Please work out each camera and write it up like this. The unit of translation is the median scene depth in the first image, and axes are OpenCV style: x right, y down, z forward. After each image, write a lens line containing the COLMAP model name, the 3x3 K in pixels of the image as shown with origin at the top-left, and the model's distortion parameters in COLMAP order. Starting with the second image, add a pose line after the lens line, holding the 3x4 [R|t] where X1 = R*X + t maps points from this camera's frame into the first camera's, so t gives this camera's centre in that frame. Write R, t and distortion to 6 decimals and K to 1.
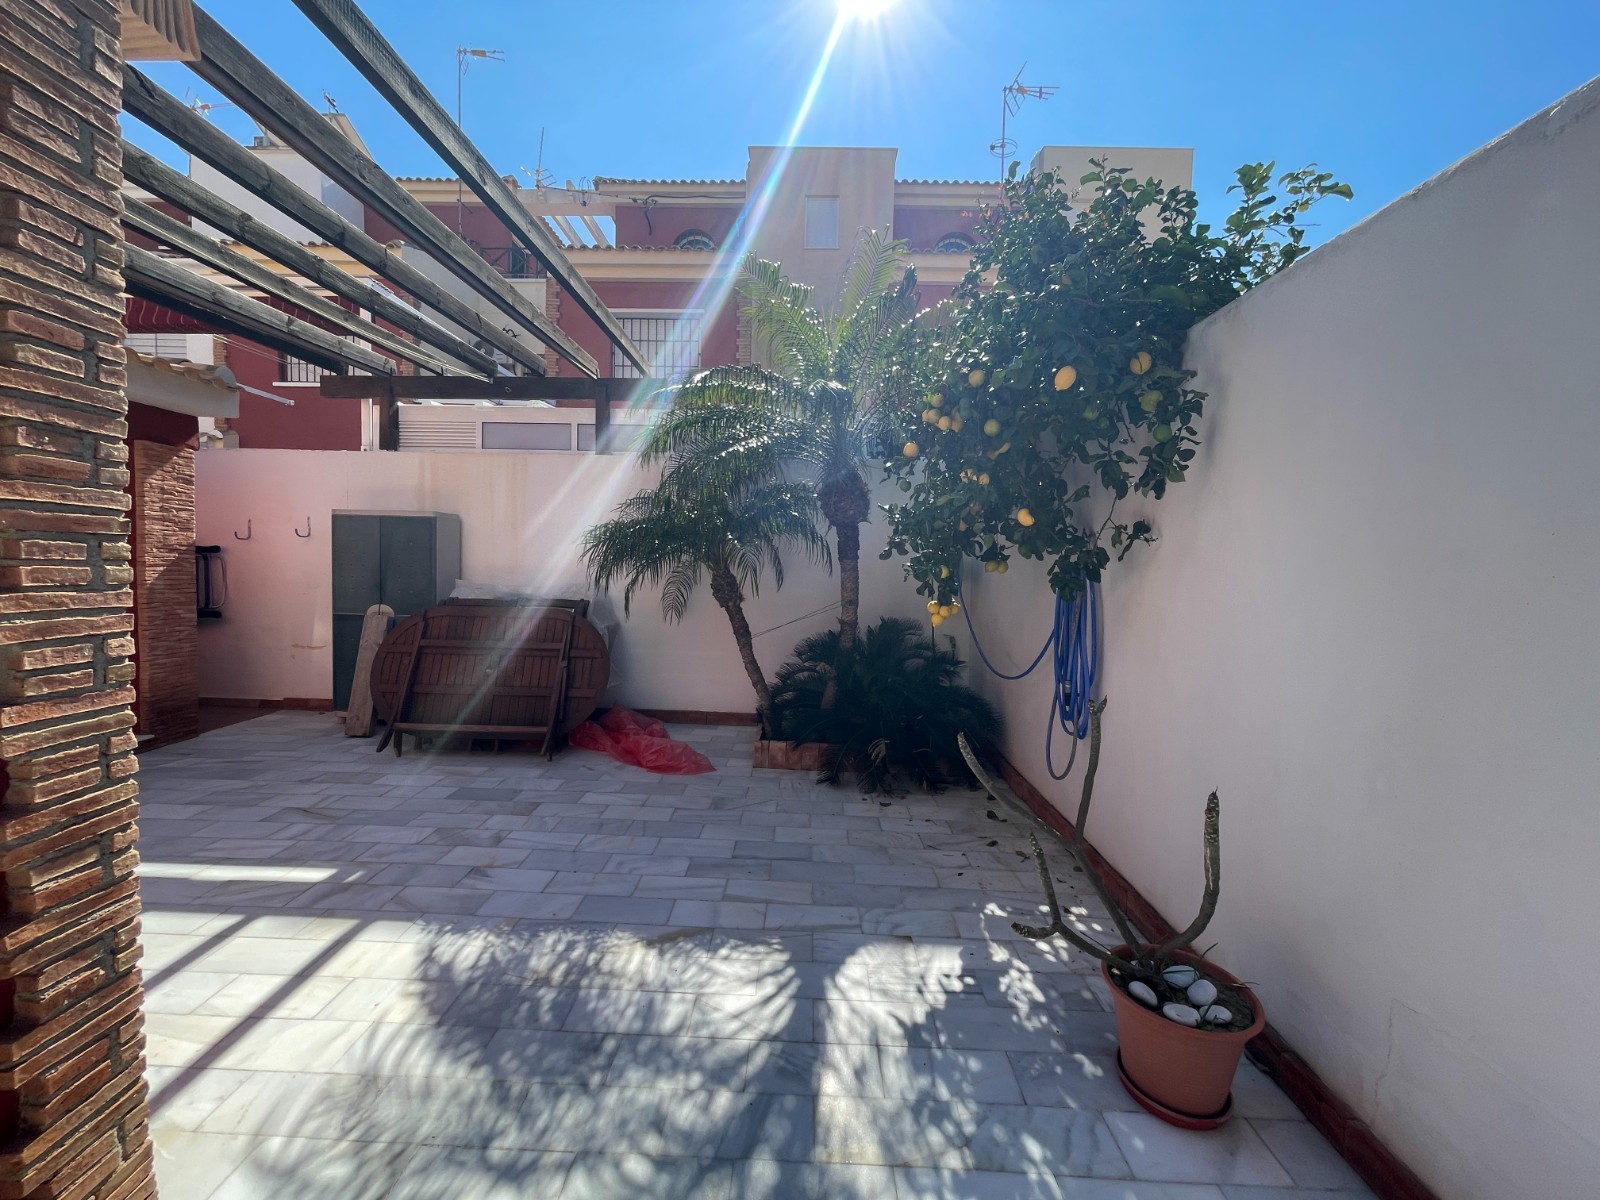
lens RADIAL K [[643.8, 0, 807.2], [0, 643.8, 599.8], [0, 0, 1]] dist [-0.001576, 0.000566]
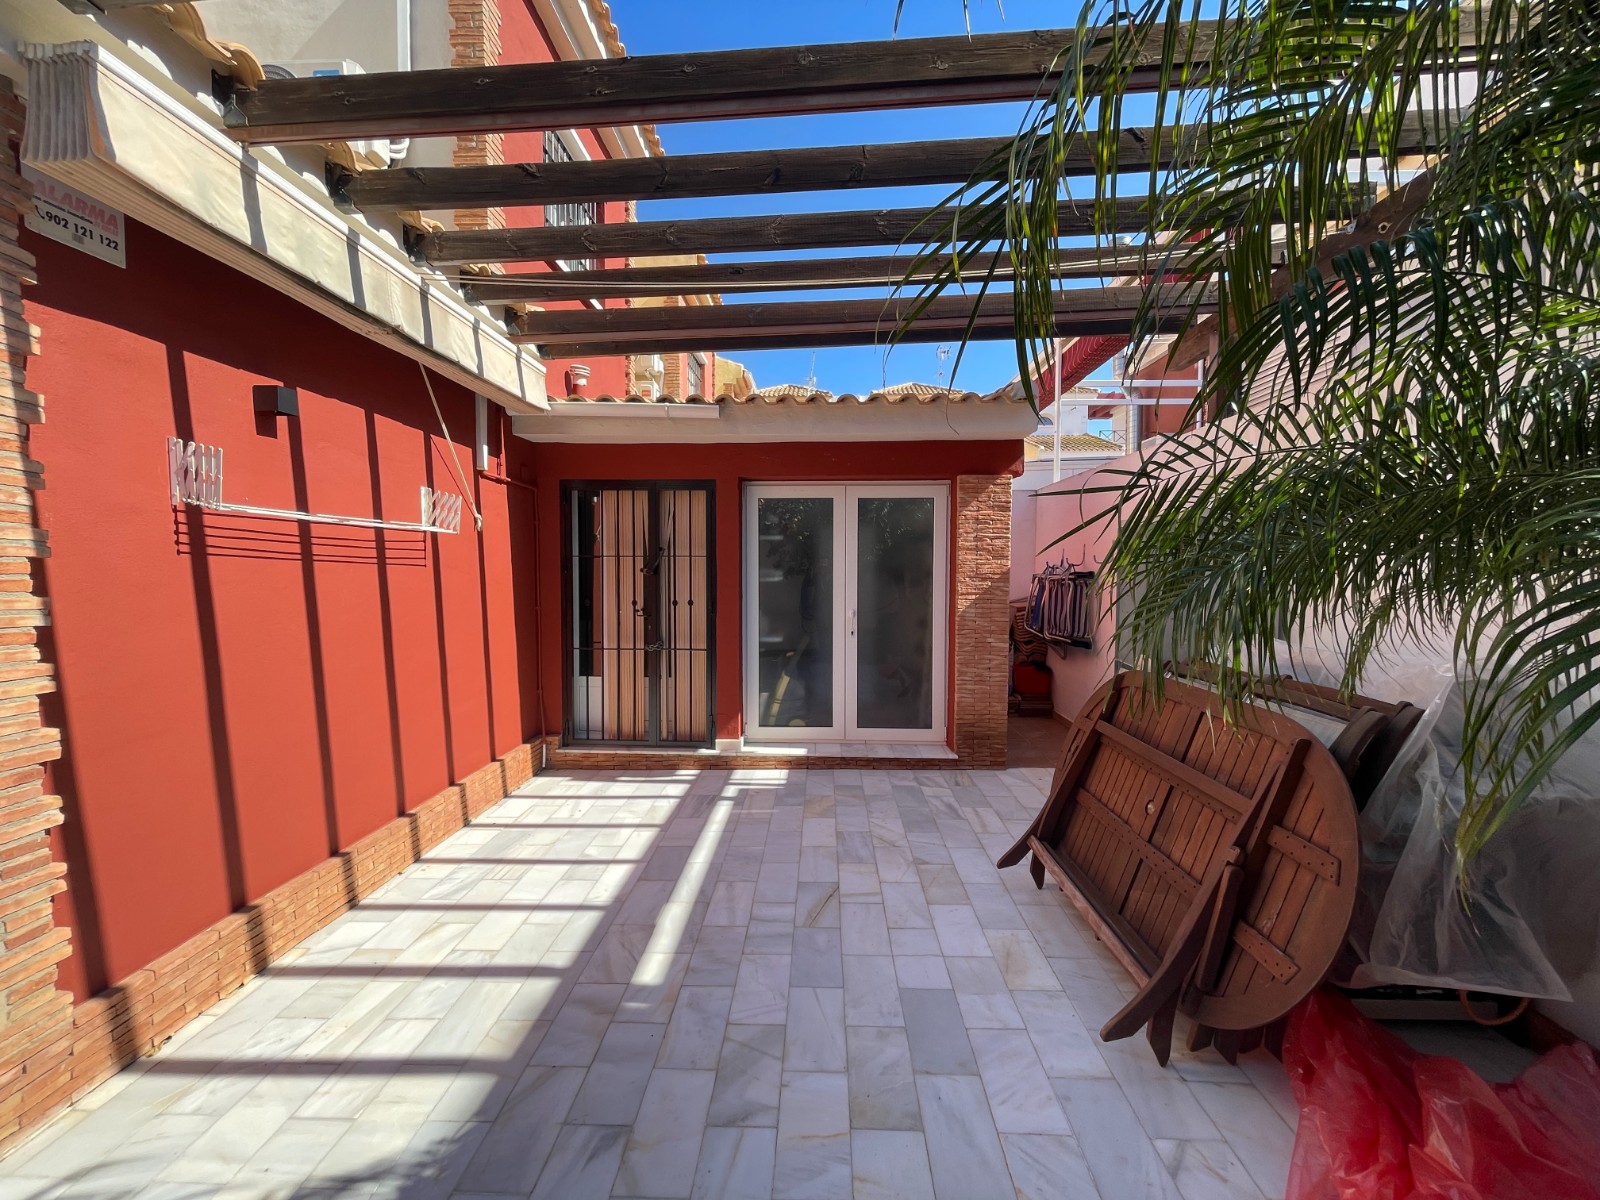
lens RADIAL K [[643.8, 0, 792.9], [0, 643.8, 587.7], [0, 0, 1]] dist [-0.001576, 0.000566]
pose [[-0.048239, 0.002749, -0.998832, 0.035946], [-0.053510, 0.998553, 0.005332, -0.054152], [0.997401, 0.053705, -0.048022, 0.772580]]
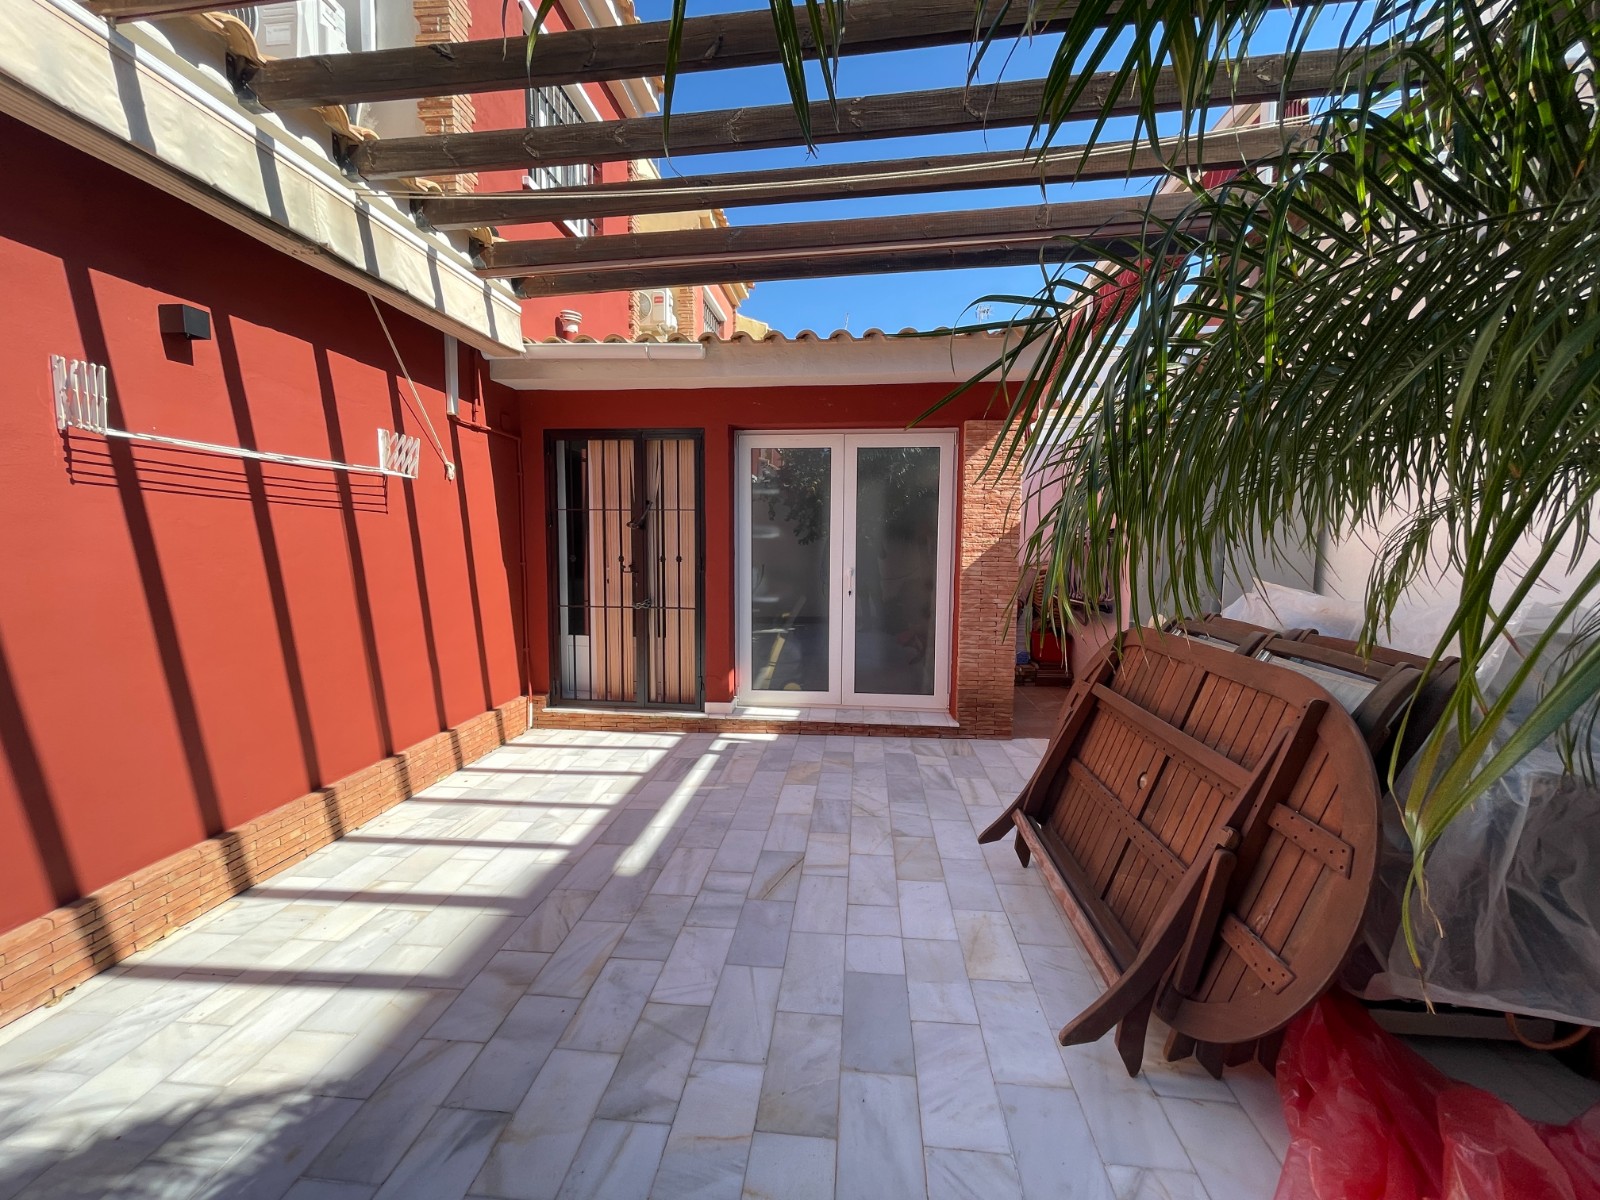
lens RADIAL K [[643.8, 0, 794.2], [0, 643.8, 588.4], [0, 0, 1]] dist [-0.001576, 0.000566]
pose [[-0.107362, 0.046511, -0.993131, -0.030327], [-0.059349, 0.996824, 0.053100, -0.032697], [0.992447, 0.064642, -0.104261, 0.843210]]
